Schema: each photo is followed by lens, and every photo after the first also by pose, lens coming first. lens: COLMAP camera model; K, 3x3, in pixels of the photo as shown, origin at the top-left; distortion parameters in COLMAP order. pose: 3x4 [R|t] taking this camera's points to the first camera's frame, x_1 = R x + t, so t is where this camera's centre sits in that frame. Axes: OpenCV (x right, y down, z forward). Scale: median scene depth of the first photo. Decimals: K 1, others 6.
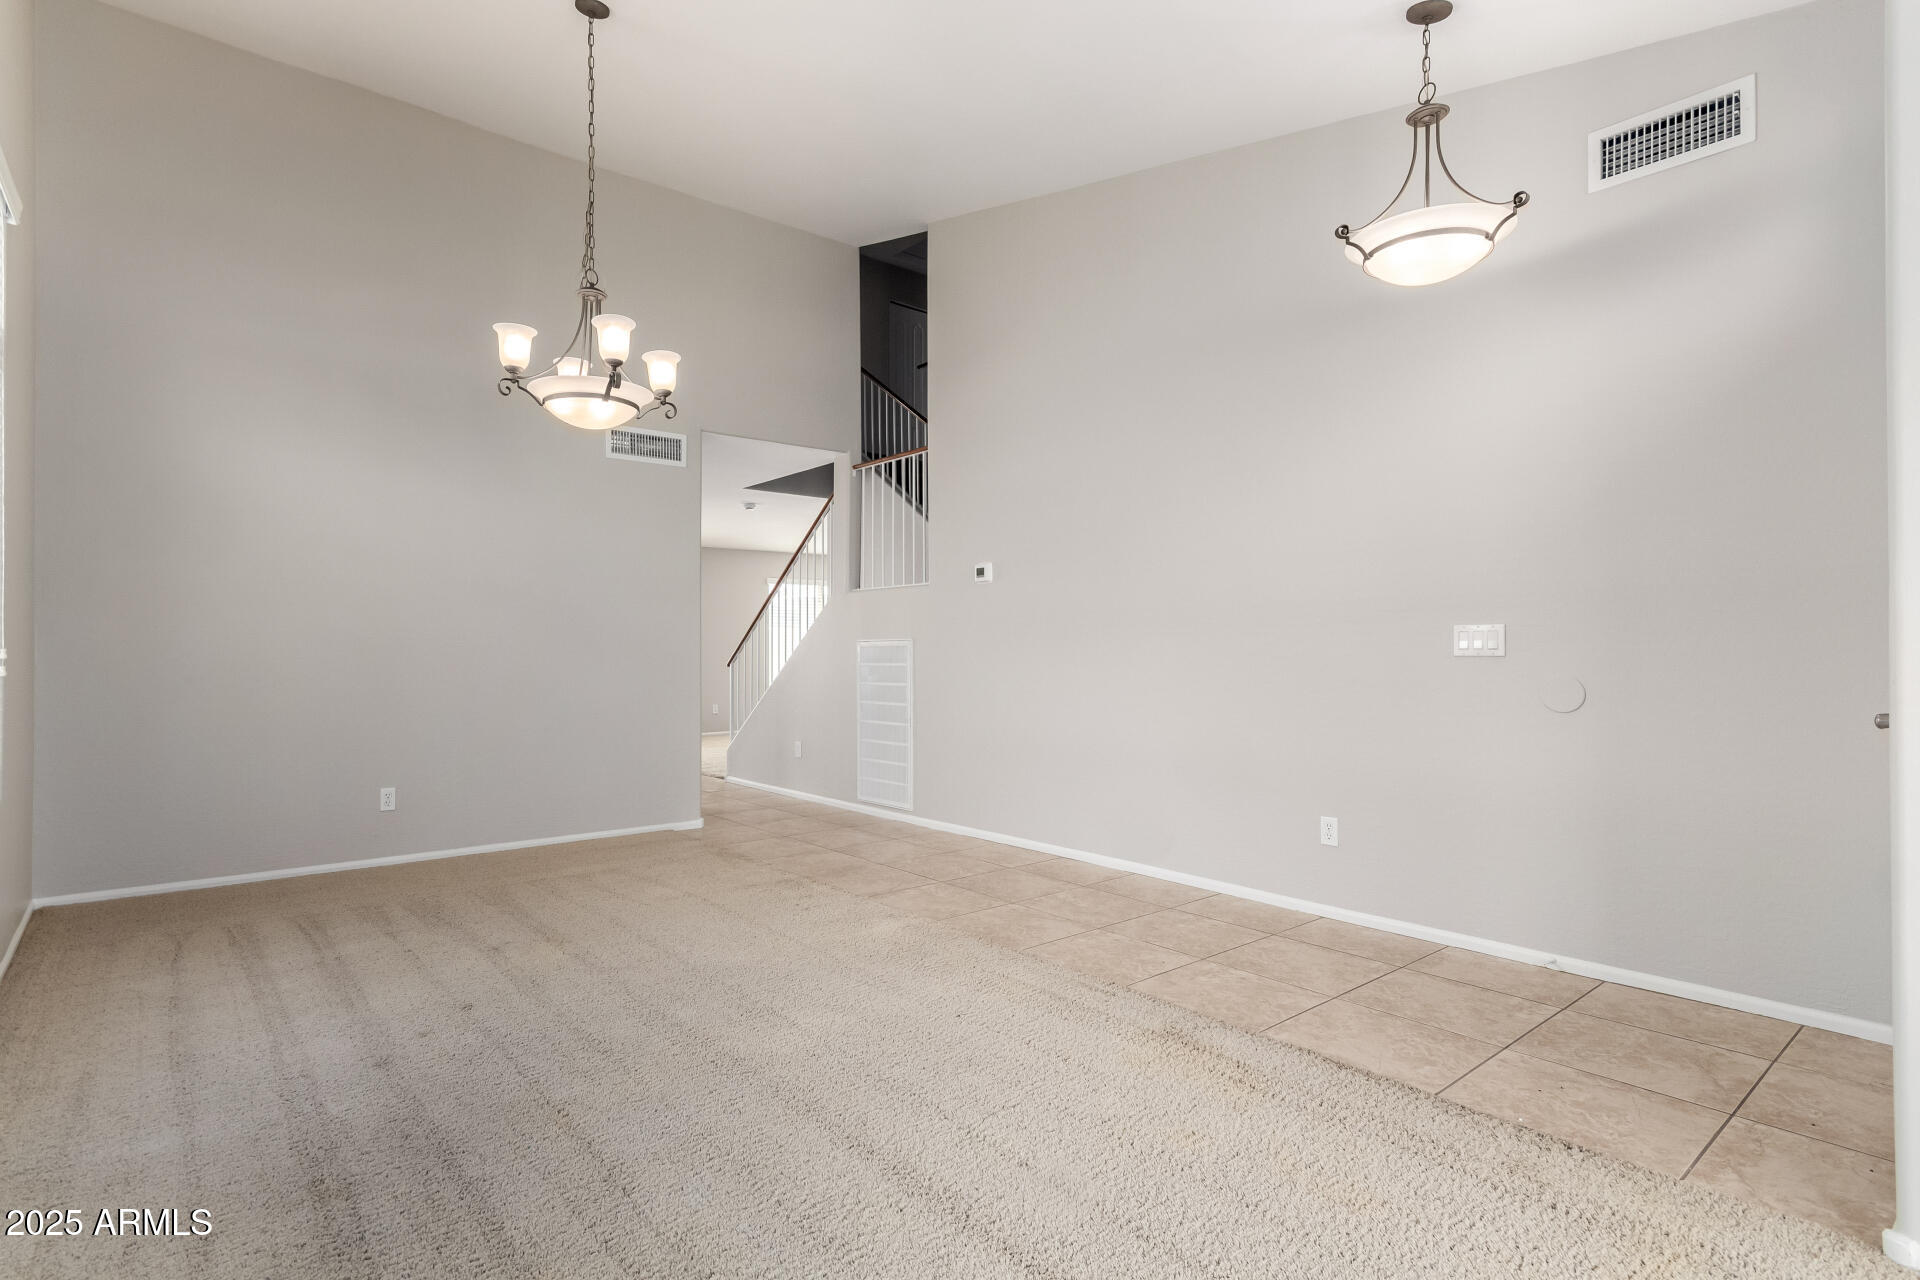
lens RADIAL K [[980.8, 0, 954.9], [0, 980.8, 637.2], [0, 0, 1]] dist [0.006510, 0.000627]
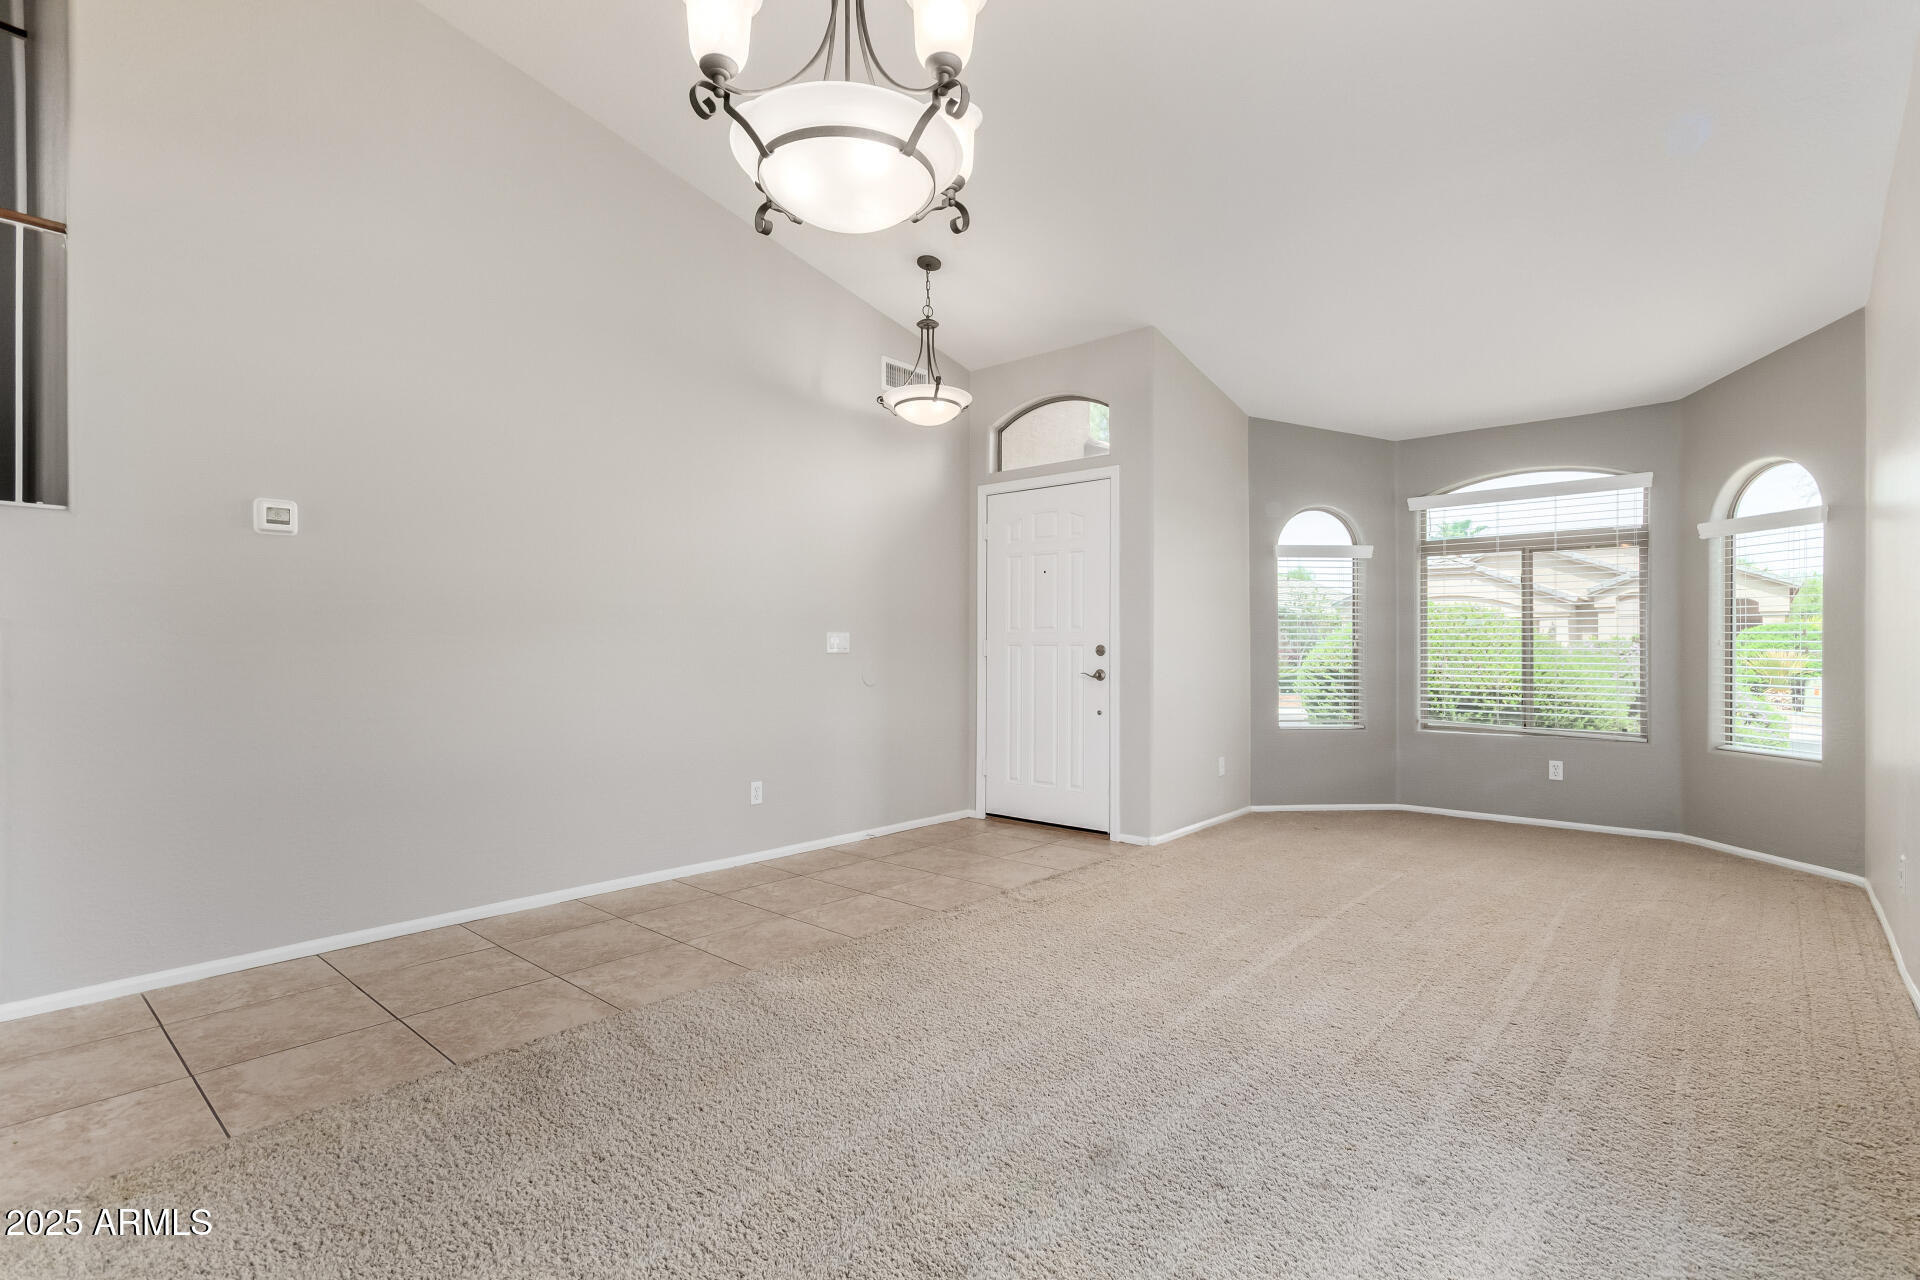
lens RADIAL K [[897.0, 0, 955.7], [0, 897.0, 643.6], [0, 0, 1]] dist [0.004370, 0.000972]
pose [[-0.149740, 0.001883, 0.988724, -0.780586], [-0.020465, 0.999778, -0.005004, 0.007203], [-0.988514, -0.020984, -0.149668, 0.911939]]
